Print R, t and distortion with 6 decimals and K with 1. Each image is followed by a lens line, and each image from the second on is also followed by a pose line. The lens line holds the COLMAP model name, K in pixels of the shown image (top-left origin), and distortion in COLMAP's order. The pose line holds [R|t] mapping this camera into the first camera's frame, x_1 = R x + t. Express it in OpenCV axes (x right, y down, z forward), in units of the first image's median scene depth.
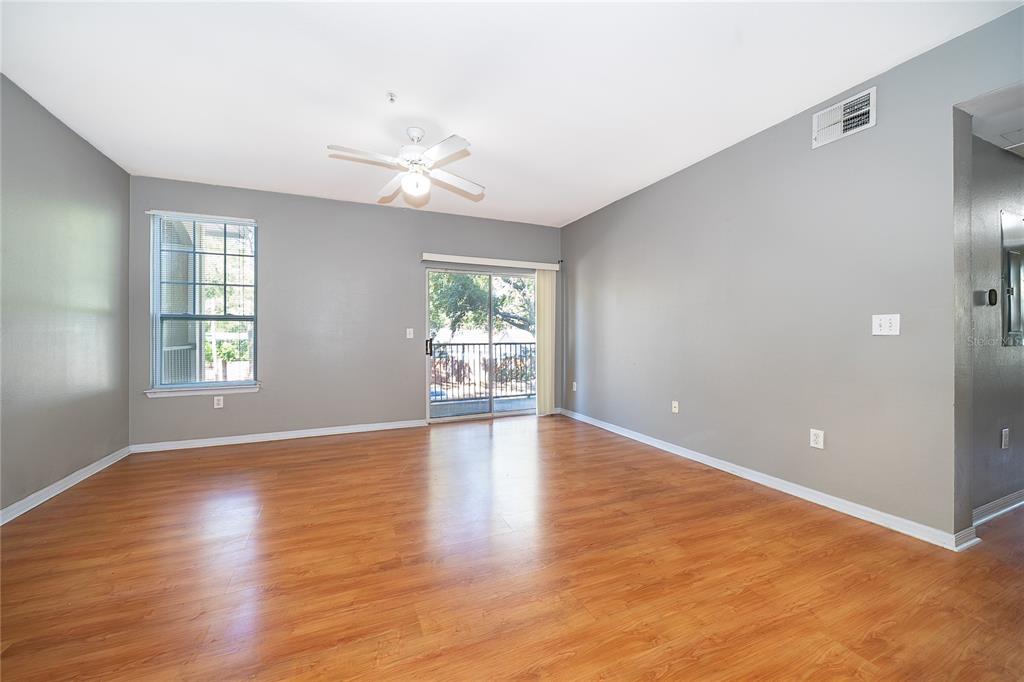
lens RADIAL K [[392.1, 0, 490.4], [0, 392.1, 343.3], [0, 0, 1]] dist [-0.001272, -0.000067]
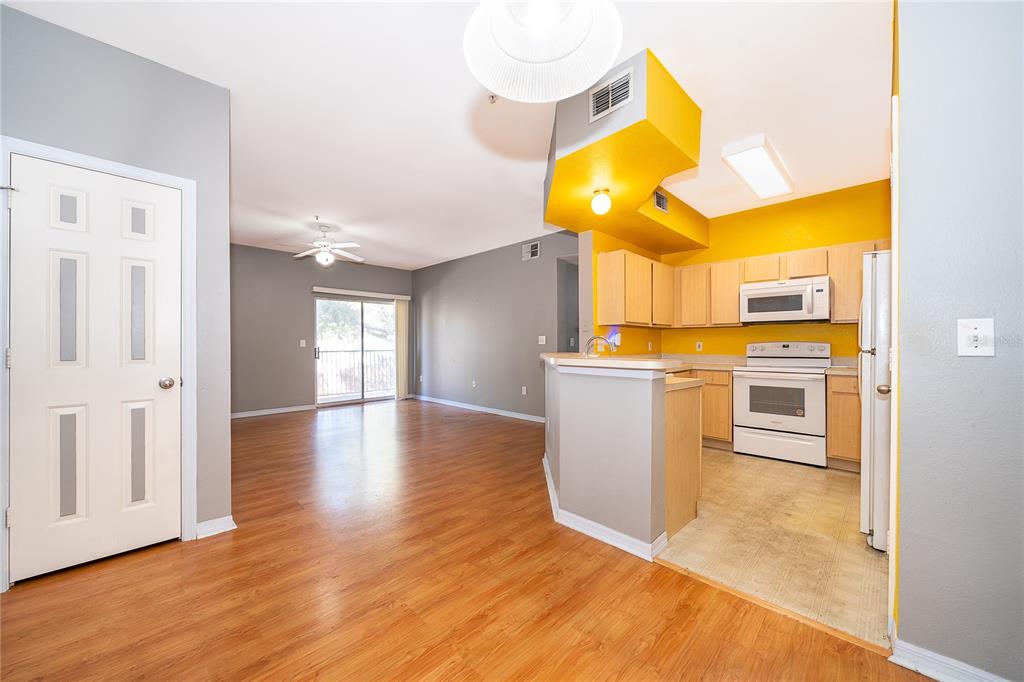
lens RADIAL K [[392.1, 0, 490.4], [0, 392.1, 343.3], [0, 0, 1]] dist [-0.001272, -0.000067]
pose [[0.936211, 0.000606, 0.351438, -0.067392], [0.007904, 0.999709, -0.022778, 0.011436], [-0.351350, 0.024103, 0.935934, -0.525547]]
